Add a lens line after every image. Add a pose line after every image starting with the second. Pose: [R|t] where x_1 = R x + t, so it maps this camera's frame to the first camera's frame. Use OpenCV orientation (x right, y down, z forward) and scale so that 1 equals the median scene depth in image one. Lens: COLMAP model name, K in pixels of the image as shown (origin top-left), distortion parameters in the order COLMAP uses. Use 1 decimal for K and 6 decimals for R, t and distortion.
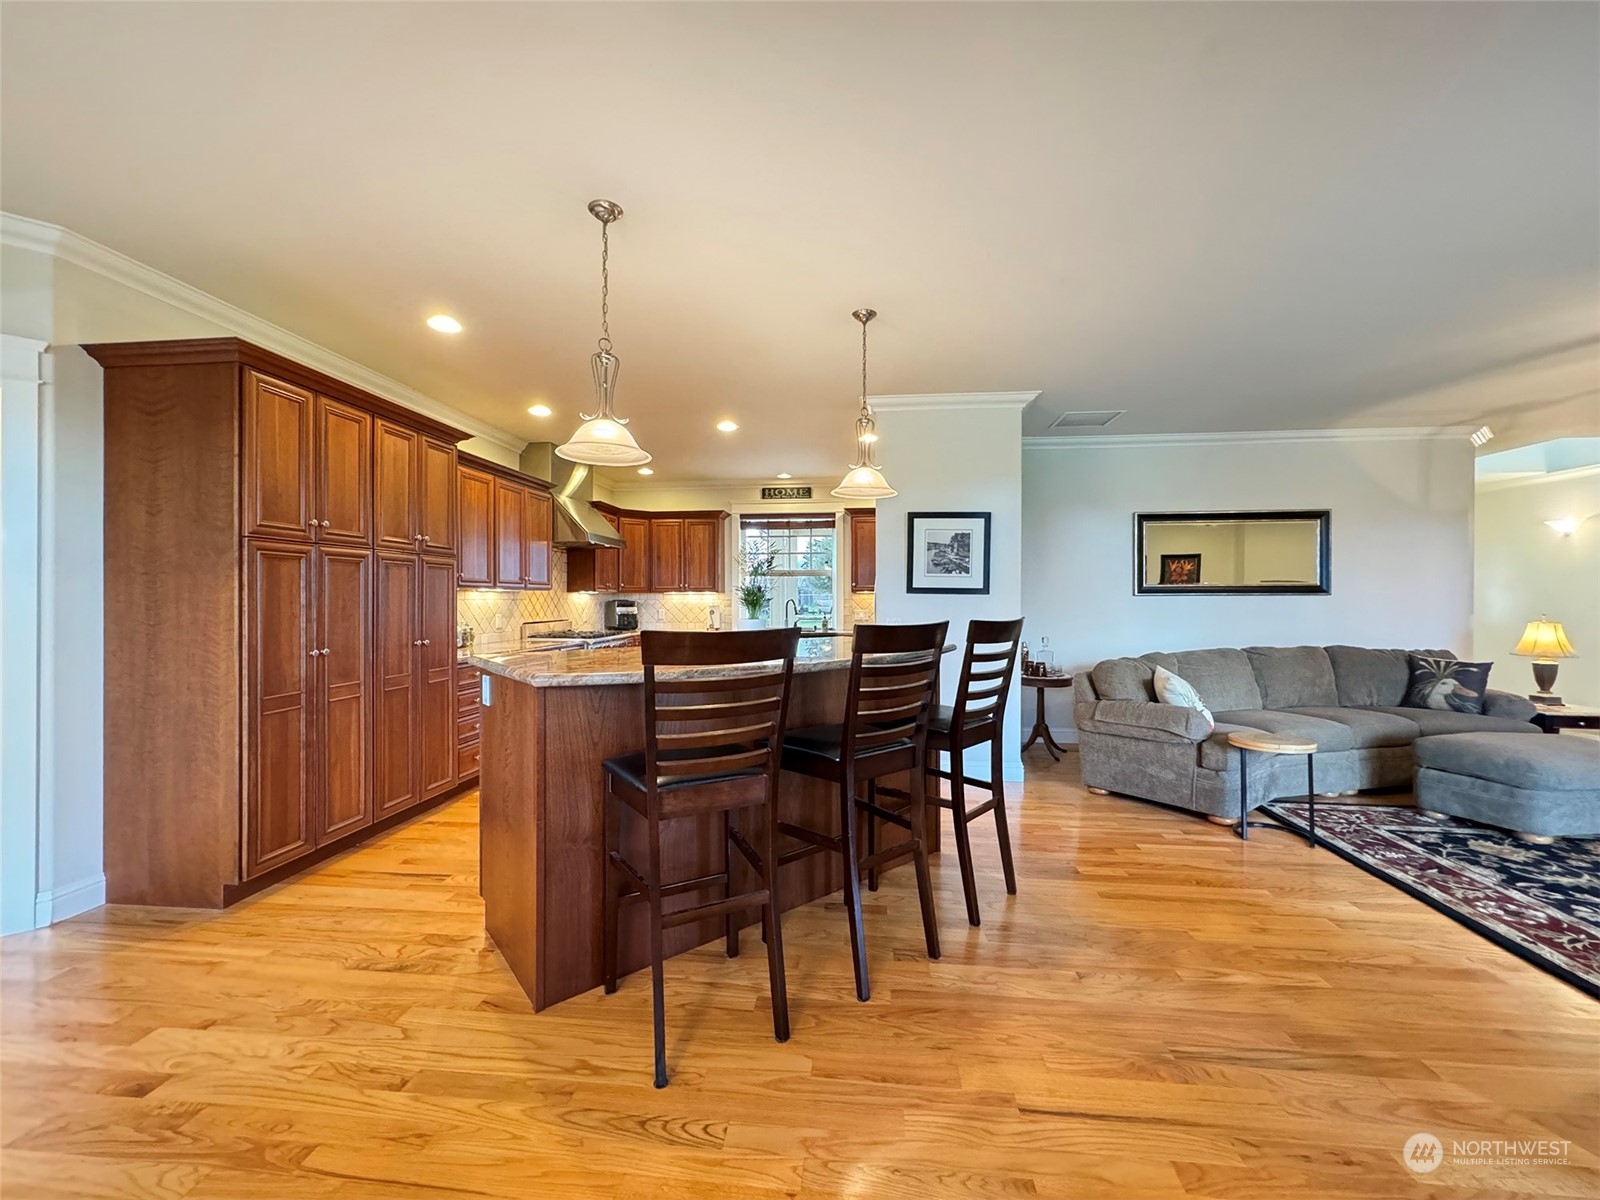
lens RADIAL K [[638.5, 0, 799.0], [0, 638.5, 598.2], [0, 0, 1]] dist [0.007041, -0.000014]
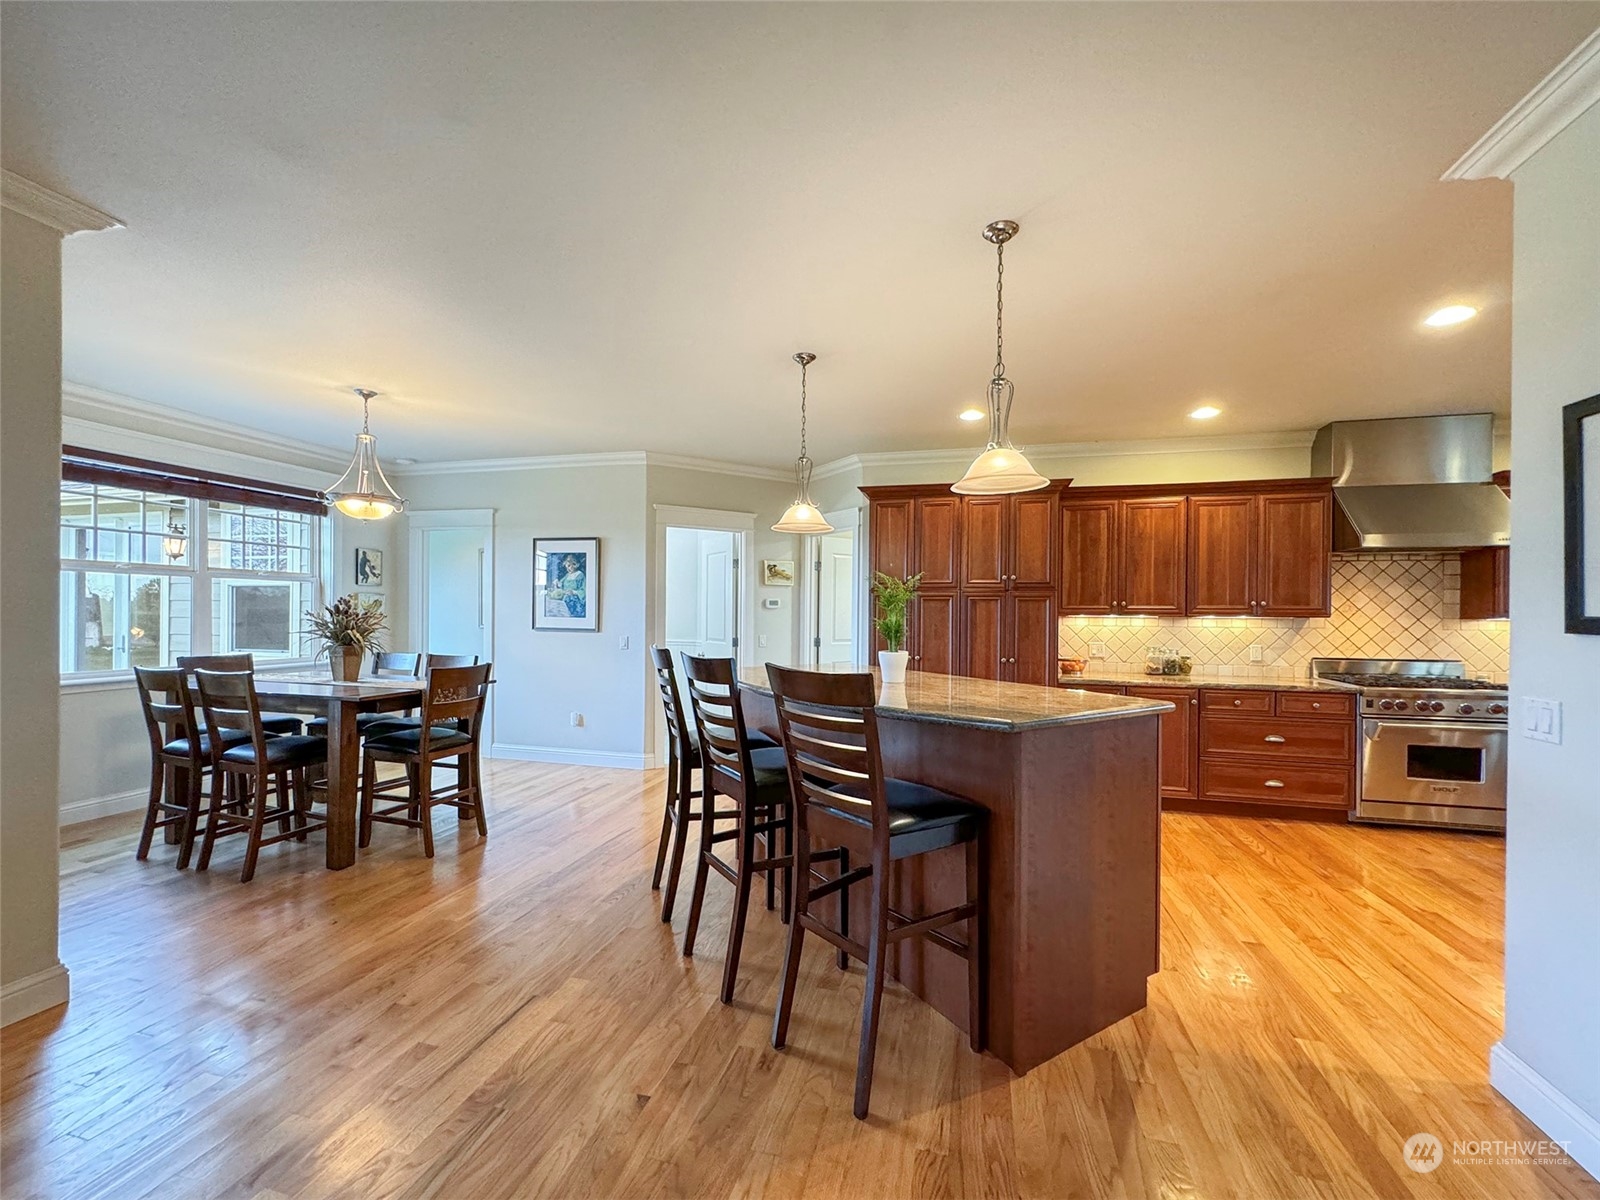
lens RADIAL K [[647.6, 0, 809.5], [0, 647.6, 617.4], [0, 0, 1]] dist [-0.000049, -0.000012]
pose [[-0.138325, 0.004077, -0.990379, 0.497382], [-0.007294, 0.999960, 0.005135, -0.012615], [0.990360, 0.007934, -0.138290, 0.534865]]
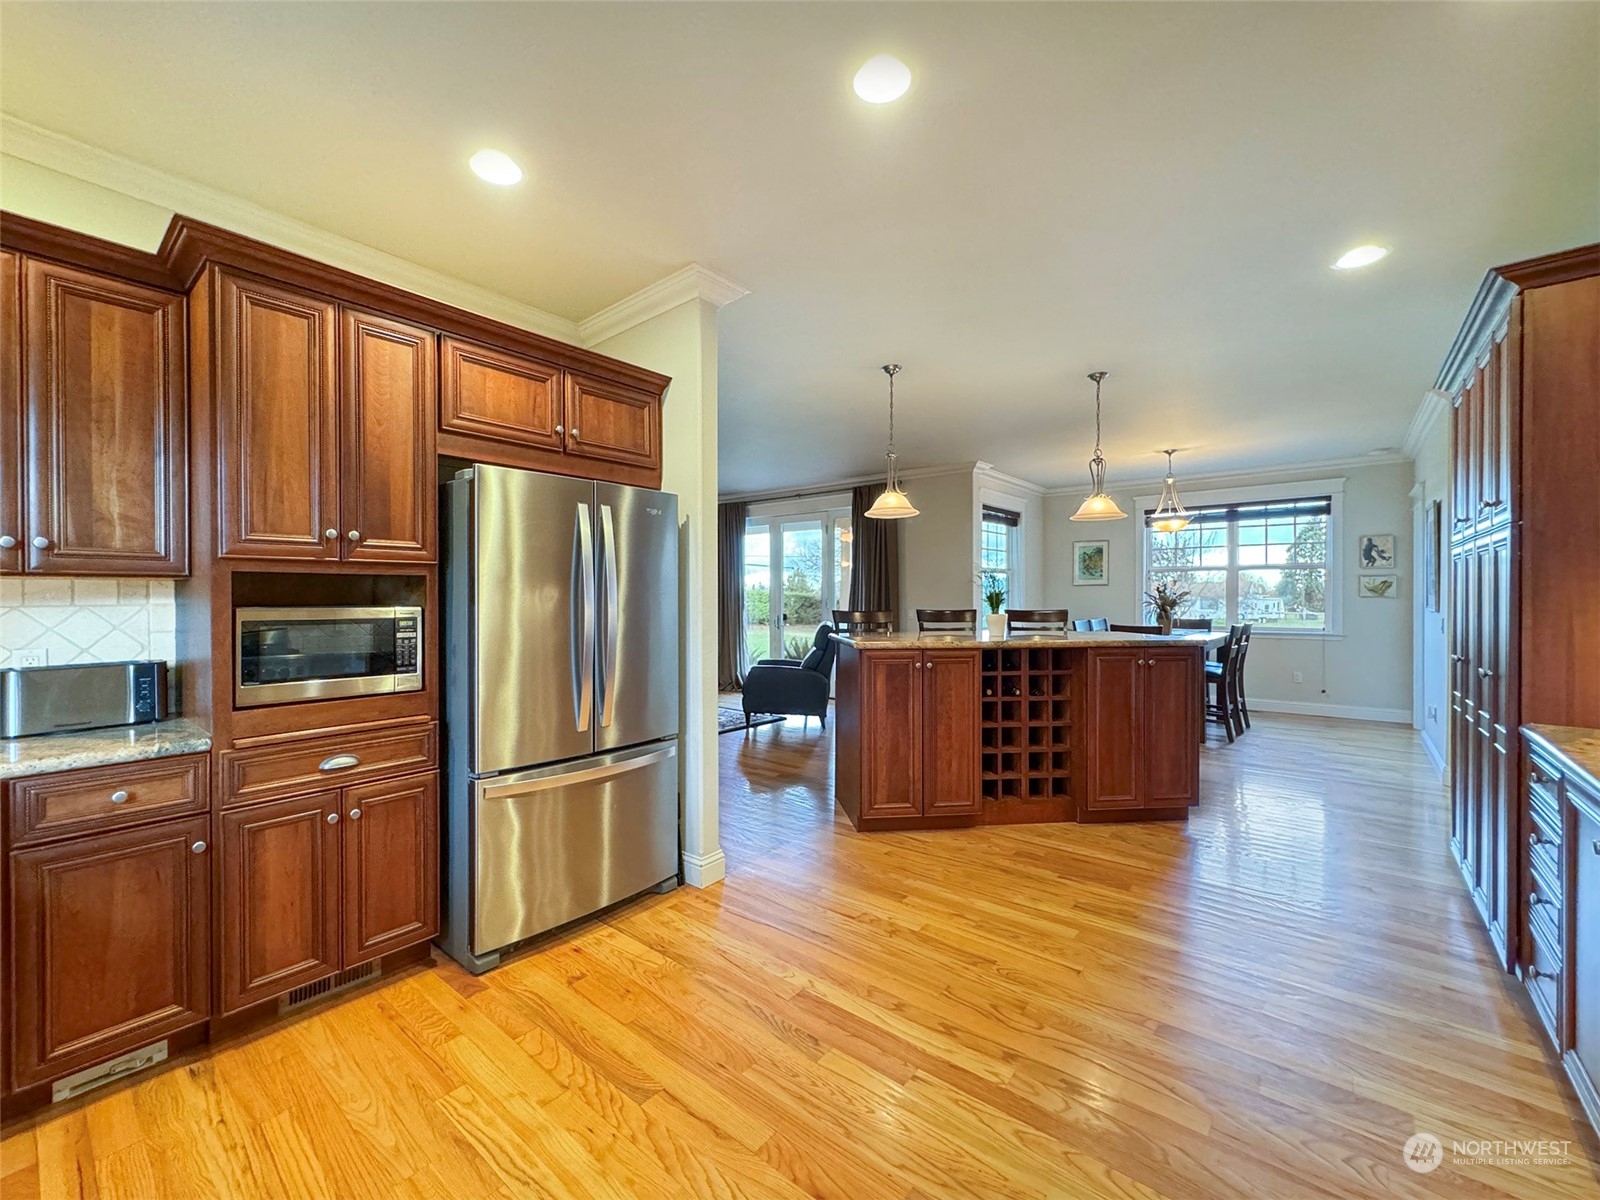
lens RADIAL K [[652.3, 0, 786.7], [0, 652.3, 599.5], [0, 0, 1]] dist [0.001408, 0.000088]
pose [[-0.833712, -0.003836, 0.552187, -0.254044], [-0.000534, 0.999981, 0.006141, -0.003318], [-0.552200, 0.004825, -0.833698, 1.291825]]
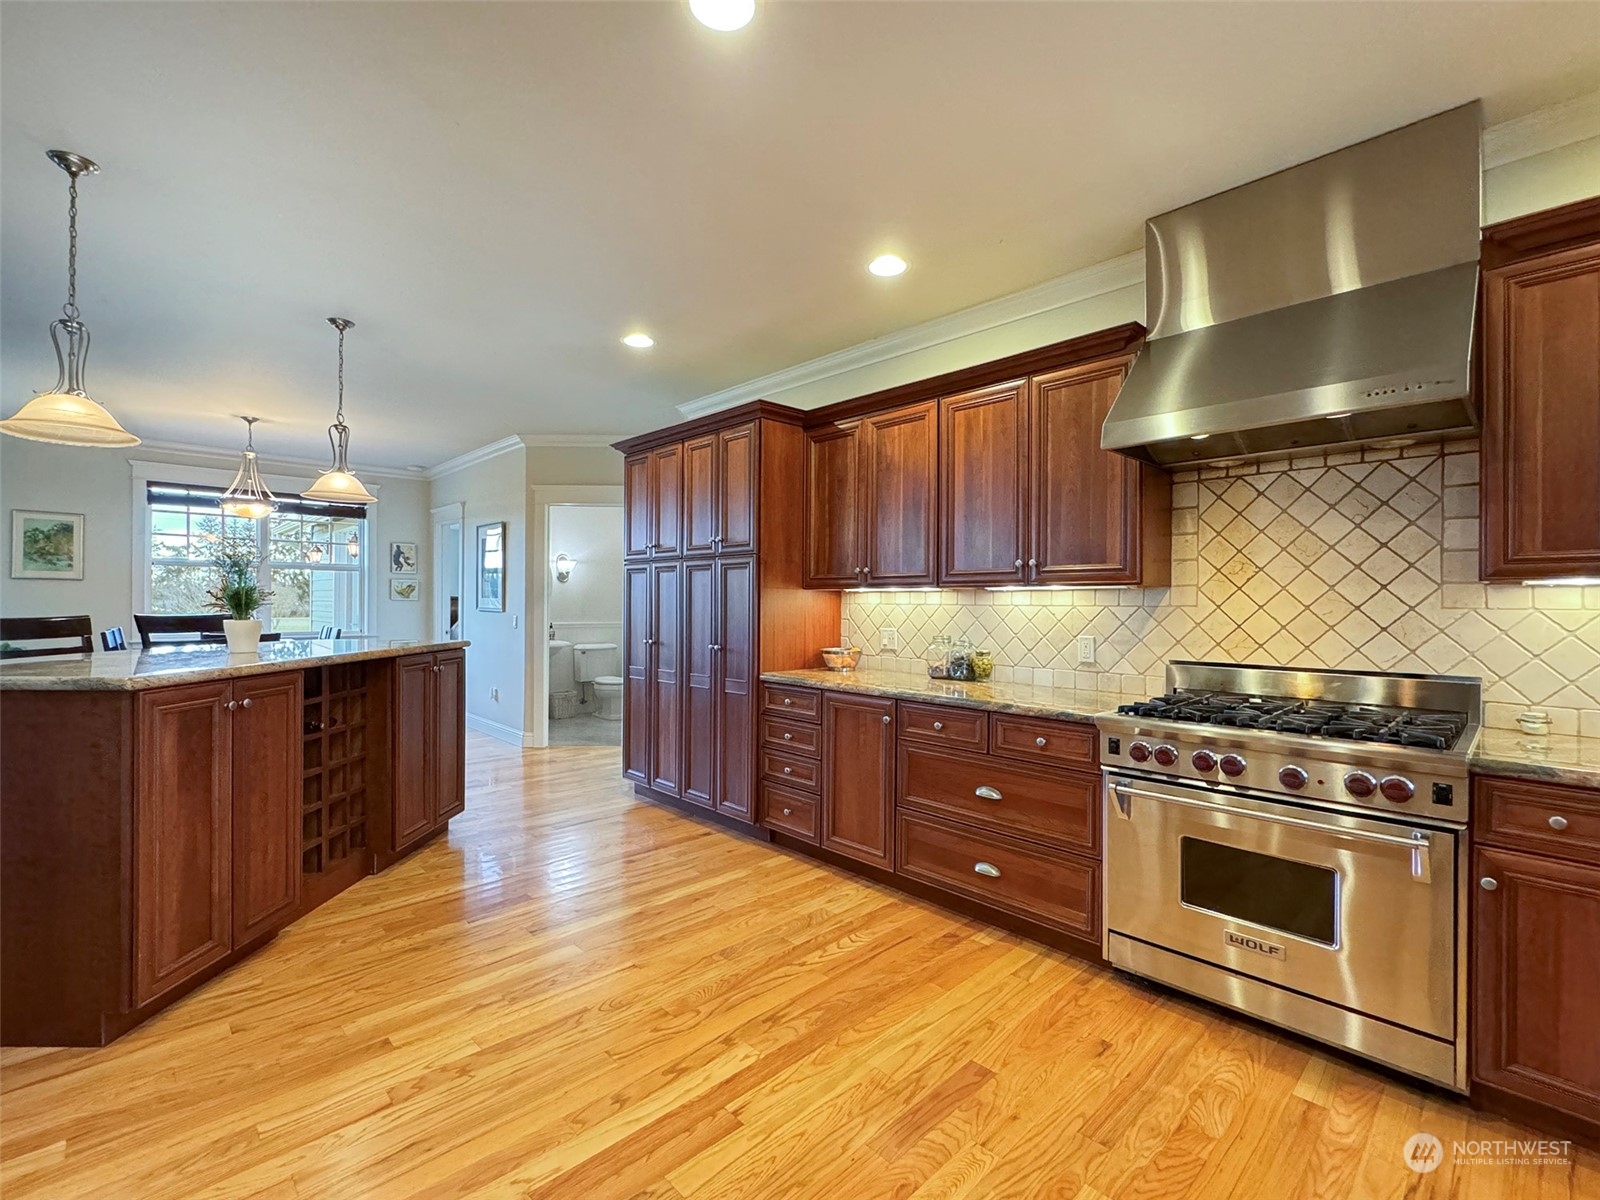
lens RADIAL K [[711.1, 0, 801.1], [0, 711.1, 604.3], [0, 0, 1]] dist [-0.003695, 0.000086]
pose [[-0.638172, -0.003841, -0.769884, 0.108033], [-0.007006, 0.999975, 0.000818, 0.001890], [0.769862, 0.005916, -0.638183, 1.216617]]
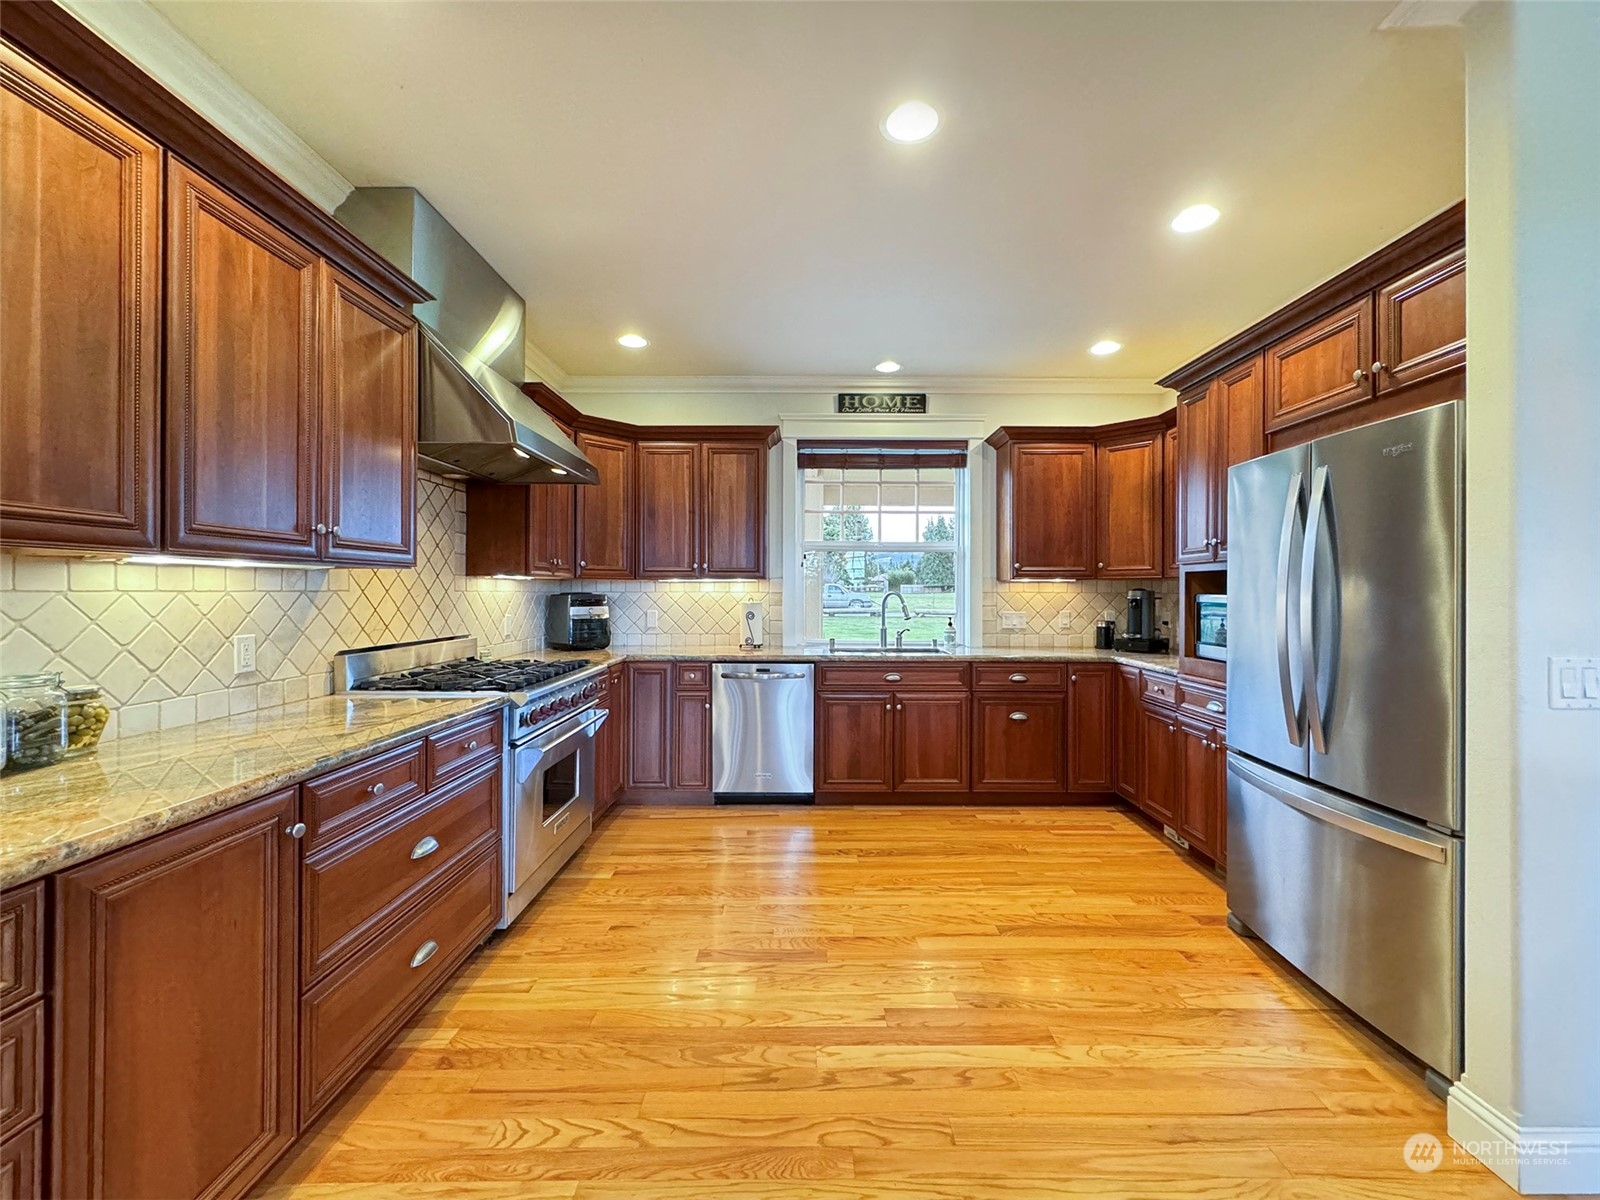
lens RADIAL K [[642.2, 0, 810.7], [0, 642.2, 589.3], [0, 0, 1]] dist [0.001432, 0.000222]
pose [[0.993330, 0.001312, 0.115297, -0.208874], [-0.001031, 0.999996, -0.002500, 0.001455], [-0.115299, 0.002364, 0.993328, 0.632599]]
